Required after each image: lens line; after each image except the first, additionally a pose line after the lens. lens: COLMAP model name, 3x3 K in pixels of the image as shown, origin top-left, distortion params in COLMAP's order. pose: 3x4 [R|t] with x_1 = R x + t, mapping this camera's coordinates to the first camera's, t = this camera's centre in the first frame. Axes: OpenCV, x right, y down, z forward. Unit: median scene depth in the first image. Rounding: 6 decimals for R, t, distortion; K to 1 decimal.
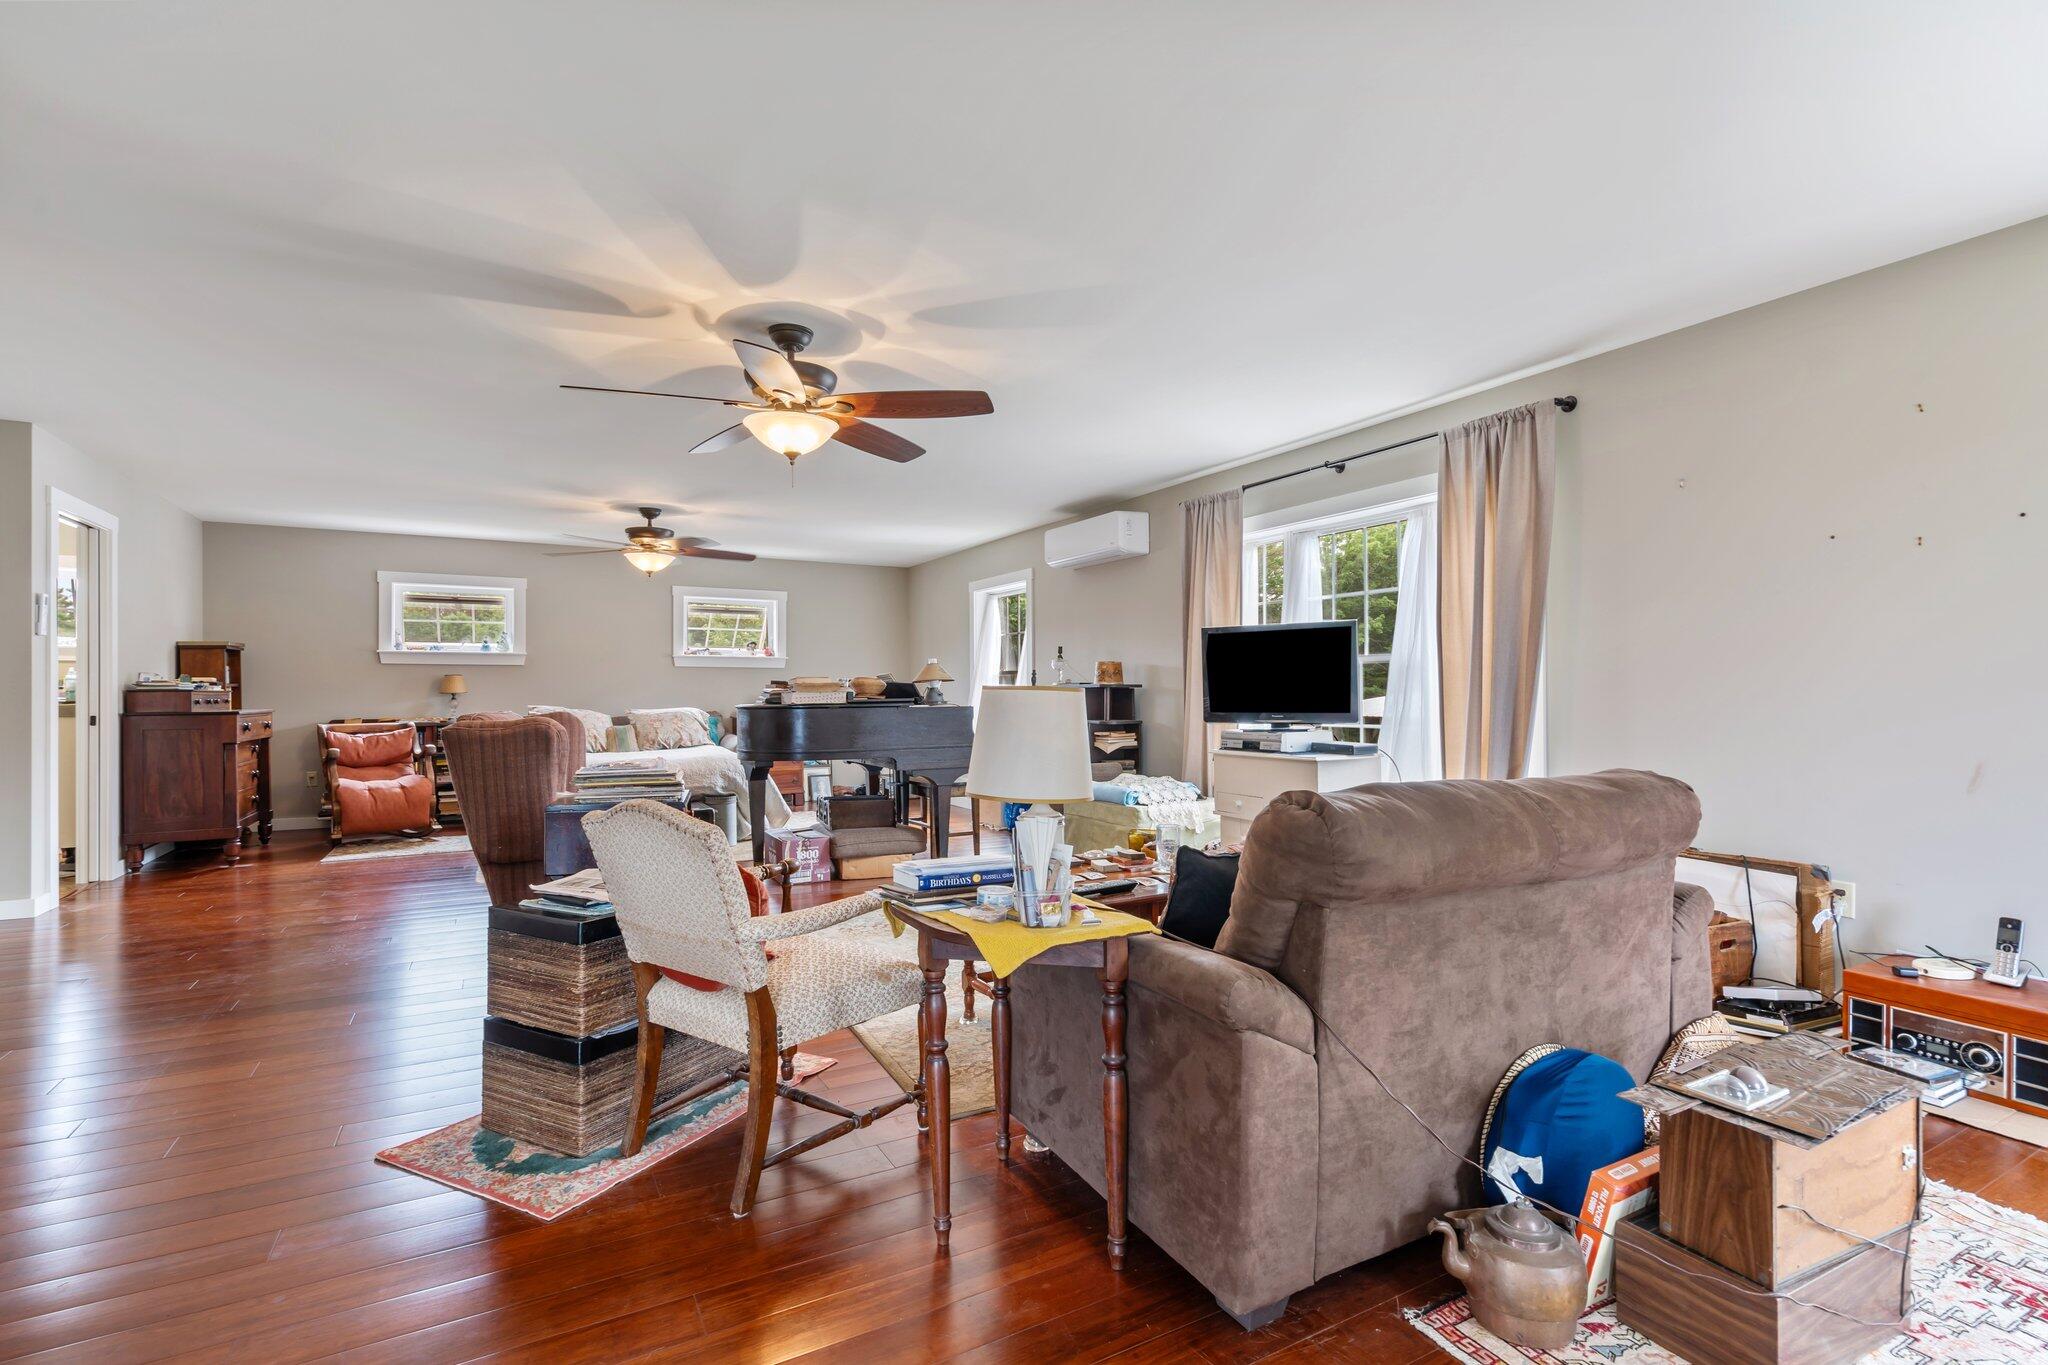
lens RADIAL K [[942.6, 0, 1024.0], [0, 942.6, 682.5], [0, 0, 1]] dist [-0.003217, 0.000550]
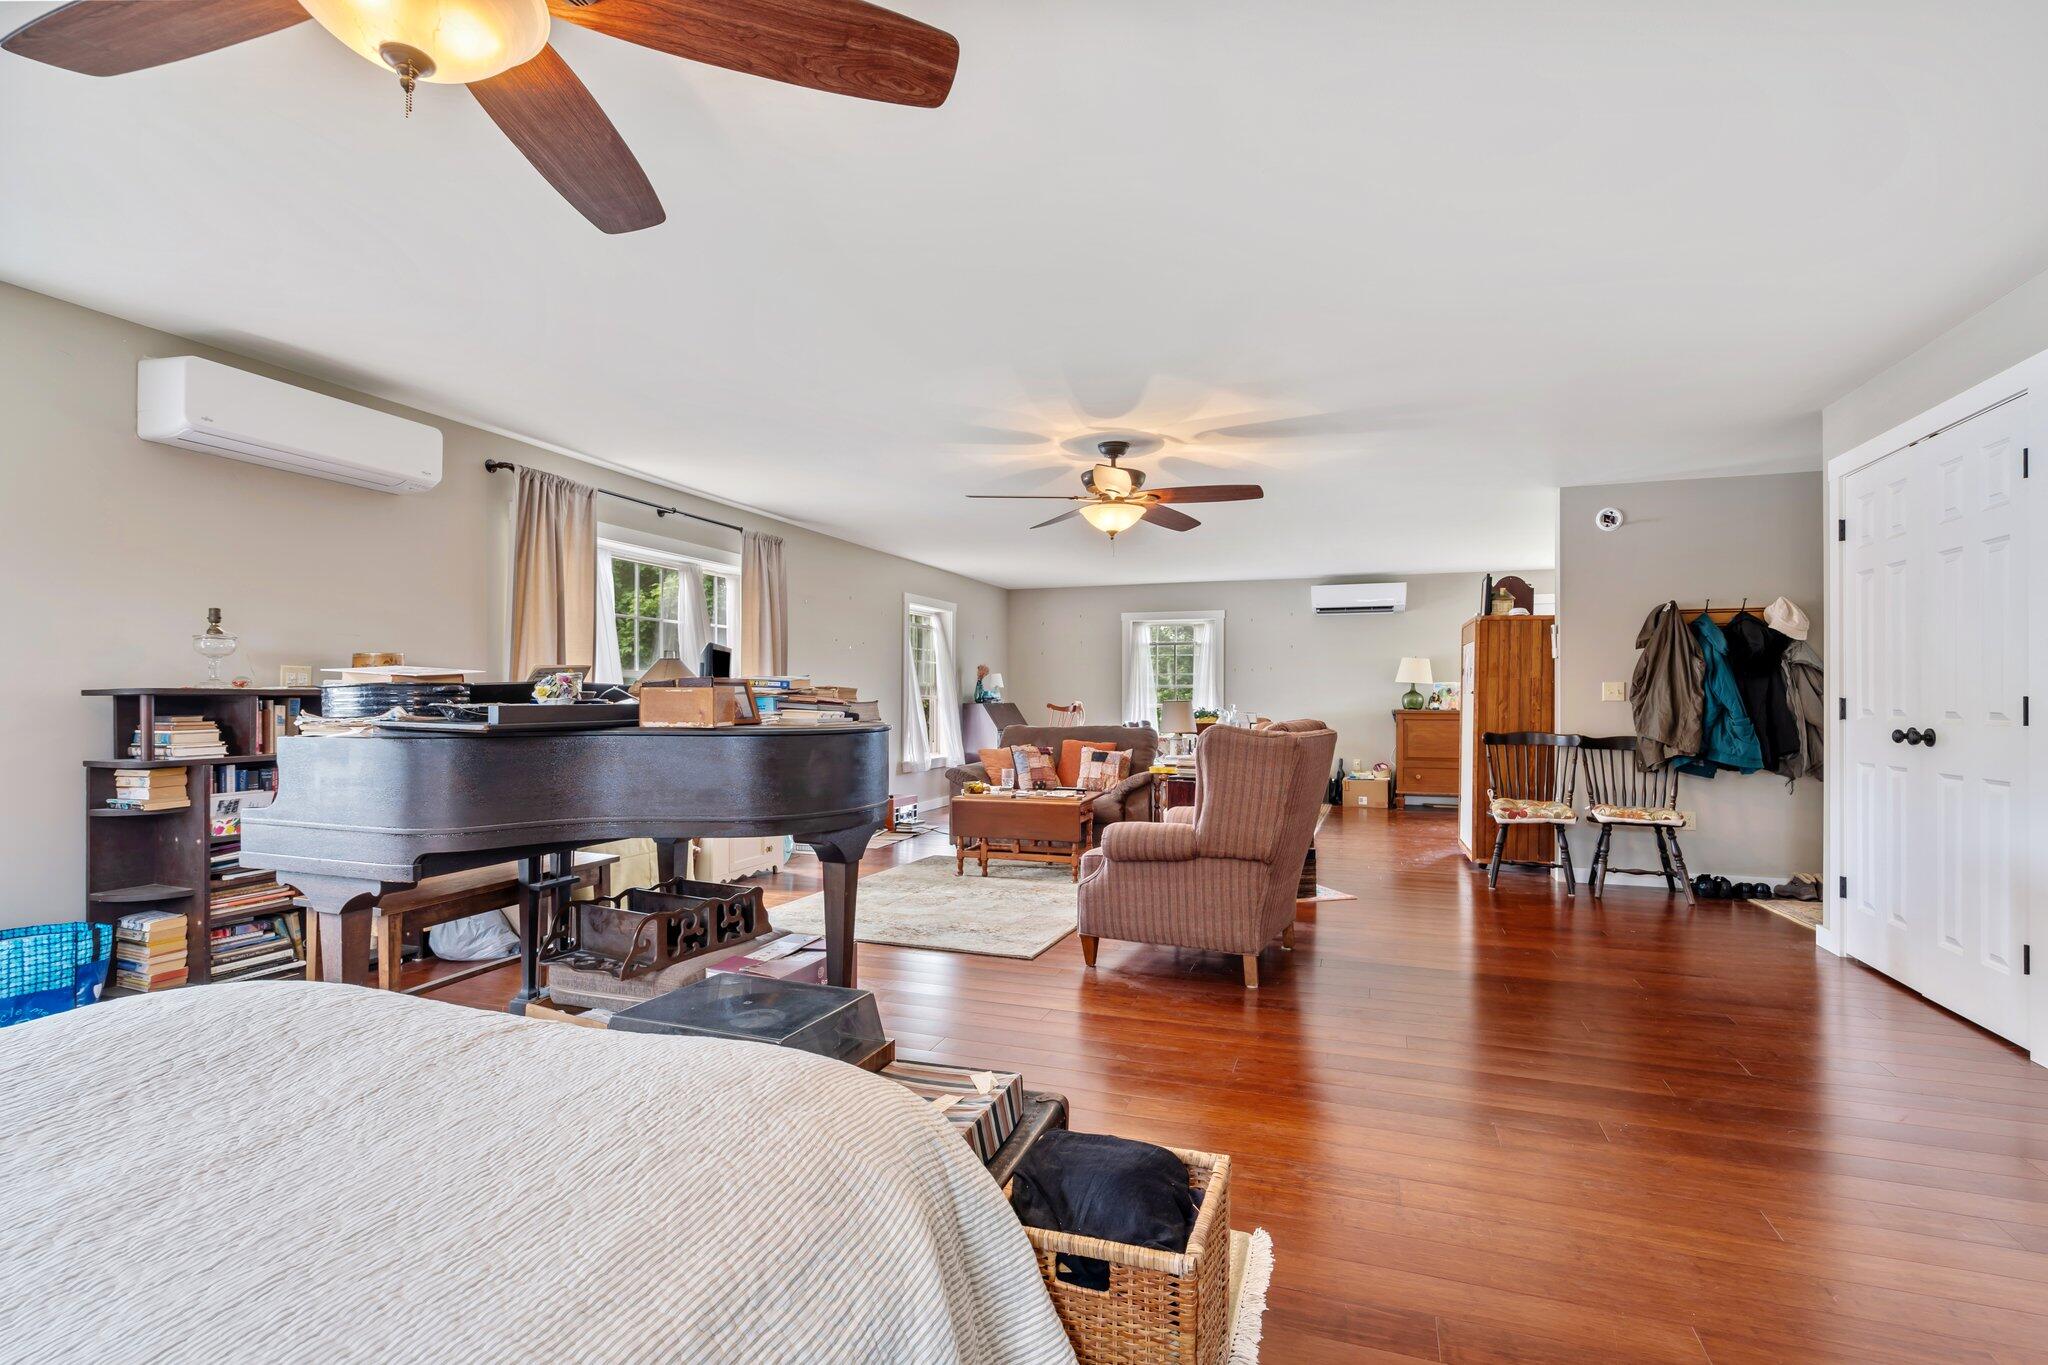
lens RADIAL K [[949.4, 0, 1025.7], [0, 949.4, 710.0], [0, 0, 1]] dist [0.000588, -0.000389]
pose [[-0.679052, -0.012837, 0.733978, -0.994998], [-0.009930, 0.999916, 0.008302, 0.010506], [-0.734023, -0.001651, -0.679123, 1.692855]]
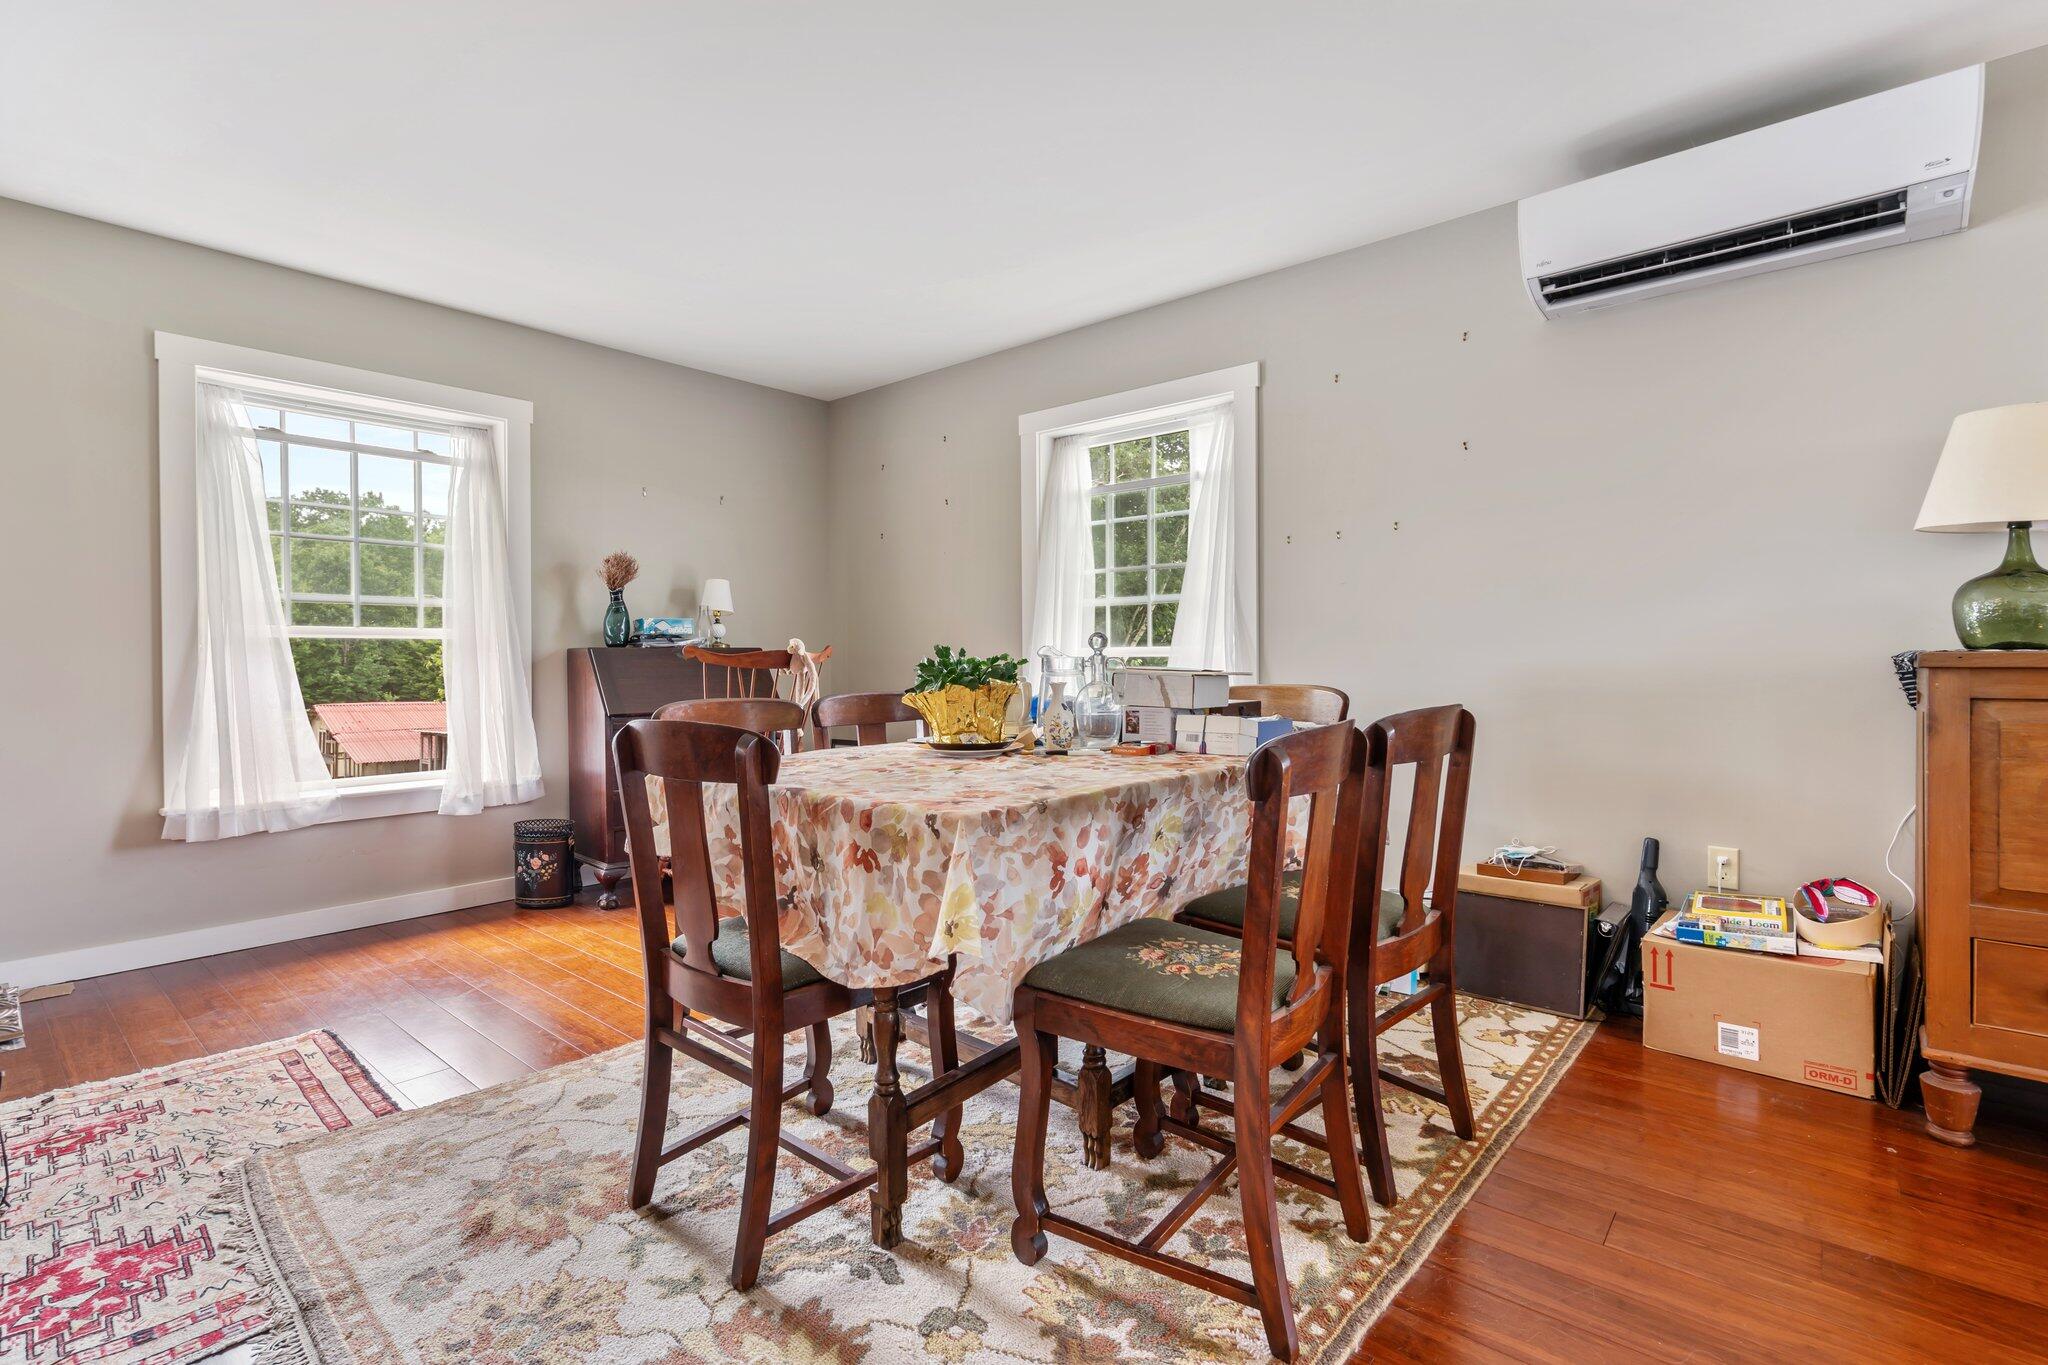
lens RADIAL K [[942.6, 0, 1024.0], [0, 942.6, 682.5], [0, 0, 1]] dist [-0.003217, 0.000550]
pose [[-0.358550, -0.018196, 0.933333, -0.689753], [-0.000603, 0.999814, 0.019260, 0.017214], [-0.933510, 0.006343, -0.358495, 1.070480]]
